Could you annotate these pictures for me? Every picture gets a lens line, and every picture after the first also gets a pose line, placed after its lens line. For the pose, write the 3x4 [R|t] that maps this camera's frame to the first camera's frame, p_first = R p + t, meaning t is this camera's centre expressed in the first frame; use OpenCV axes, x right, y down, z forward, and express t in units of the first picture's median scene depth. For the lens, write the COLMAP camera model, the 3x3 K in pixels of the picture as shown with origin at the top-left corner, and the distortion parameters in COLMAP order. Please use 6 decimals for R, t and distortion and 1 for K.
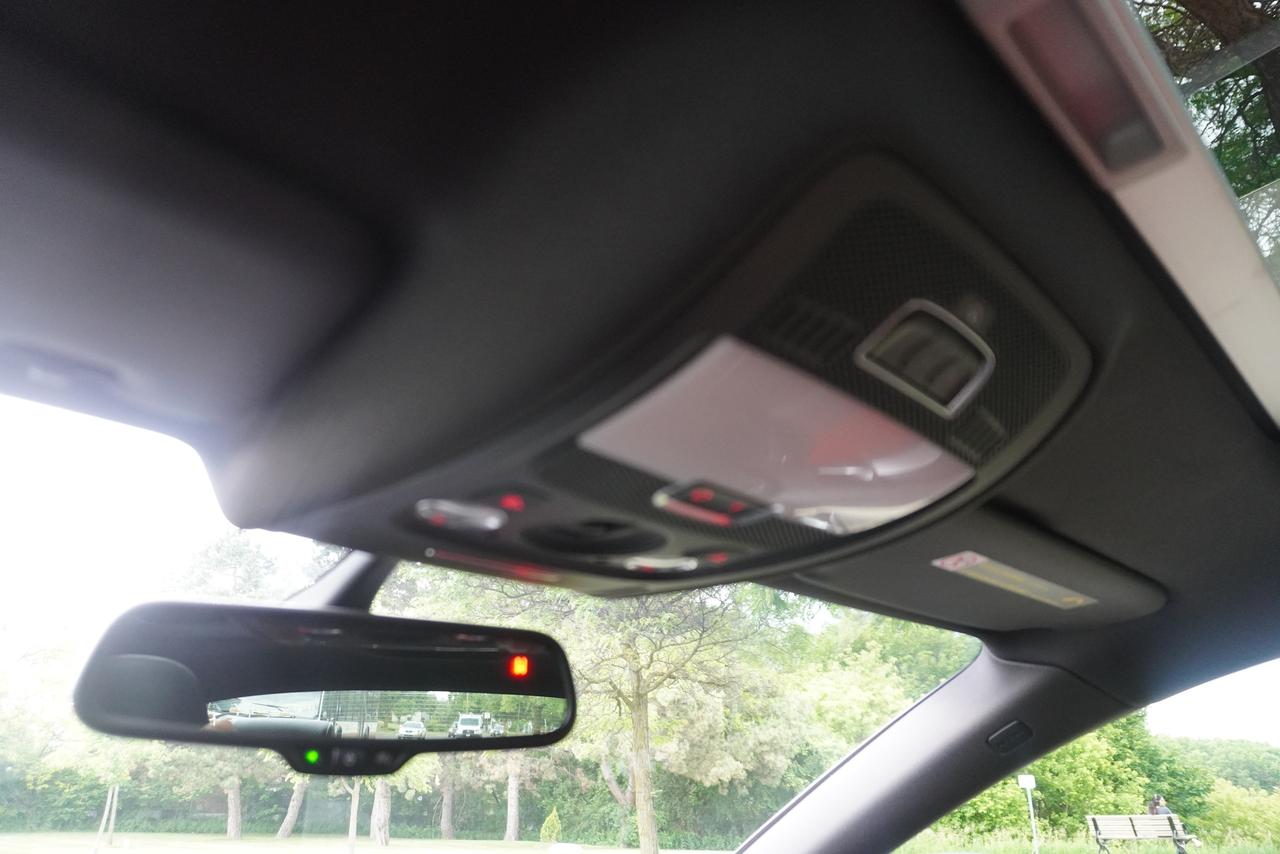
lens RADIAL K [[850.0, 0, 640.4], [0, 850.0, 470.4], [0, 0, 1]] dist [-0.060011, 0.025681]
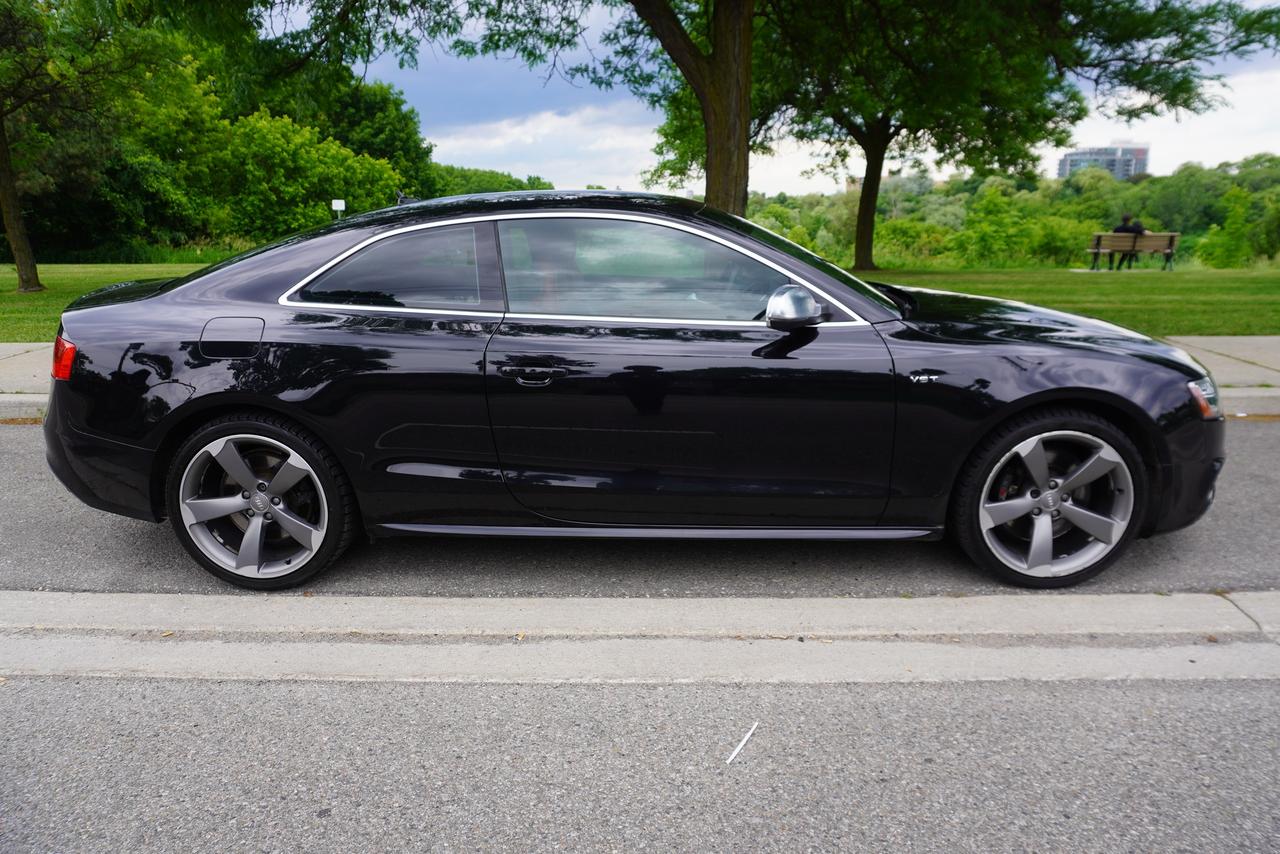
lens RADIAL K [[850.0, 0, 632.7], [0, 850.0, 433.0], [0, 0, 1]] dist [-0.060011, 0.025681]
pose [[0.721267, -0.157590, 0.674492, -0.071773], [-0.272720, 0.830508, 0.485675, -0.041347], [-0.636709, -0.534249, 0.556040, -0.084511]]
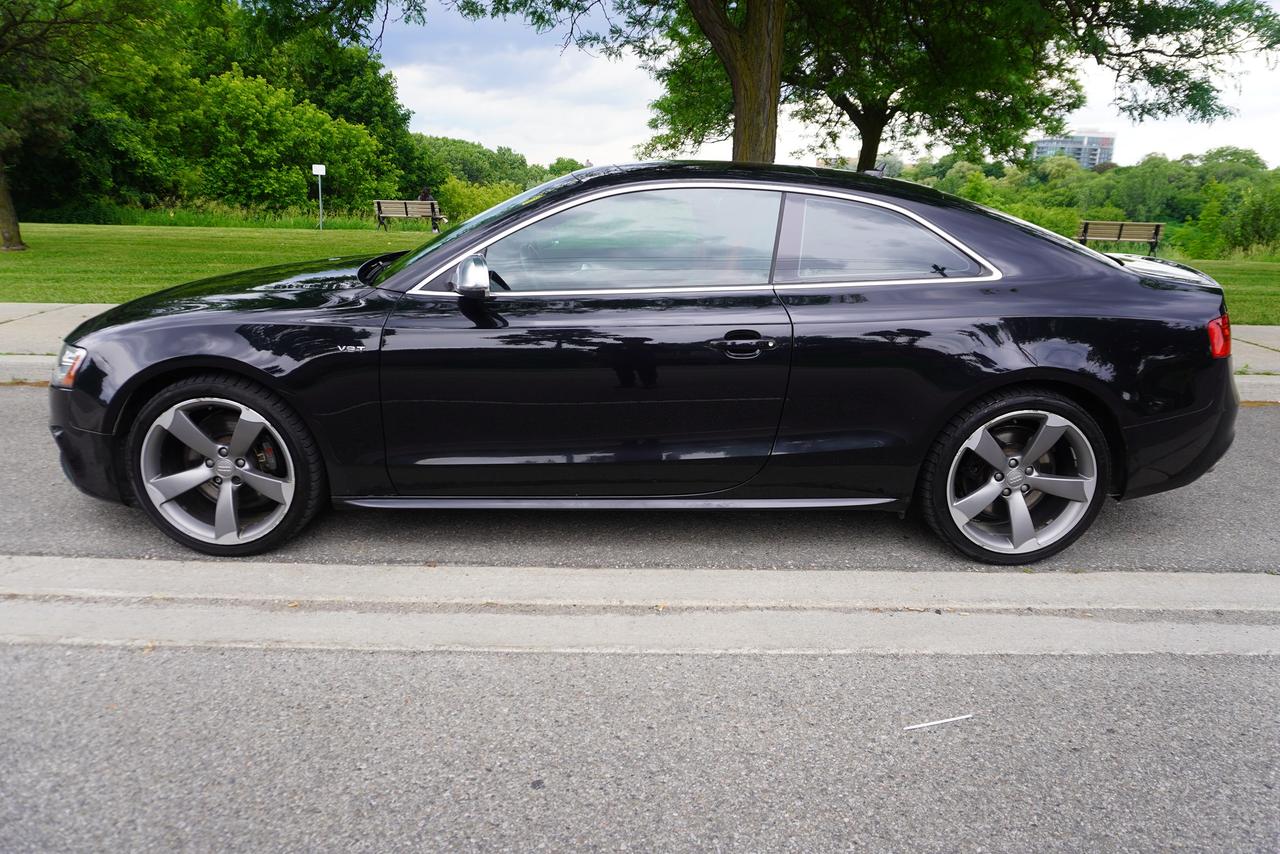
lens RADIAL K [[850.0, 0, 631.5], [0, 850.0, 435.9], [0, 0, 1]] dist [-0.060011, 0.025681]
pose [[0.694294, -0.165912, 0.700306, -0.085987], [-0.309203, 0.809916, 0.498428, -0.034217], [-0.649884, -0.562592, 0.511019, -0.070882]]
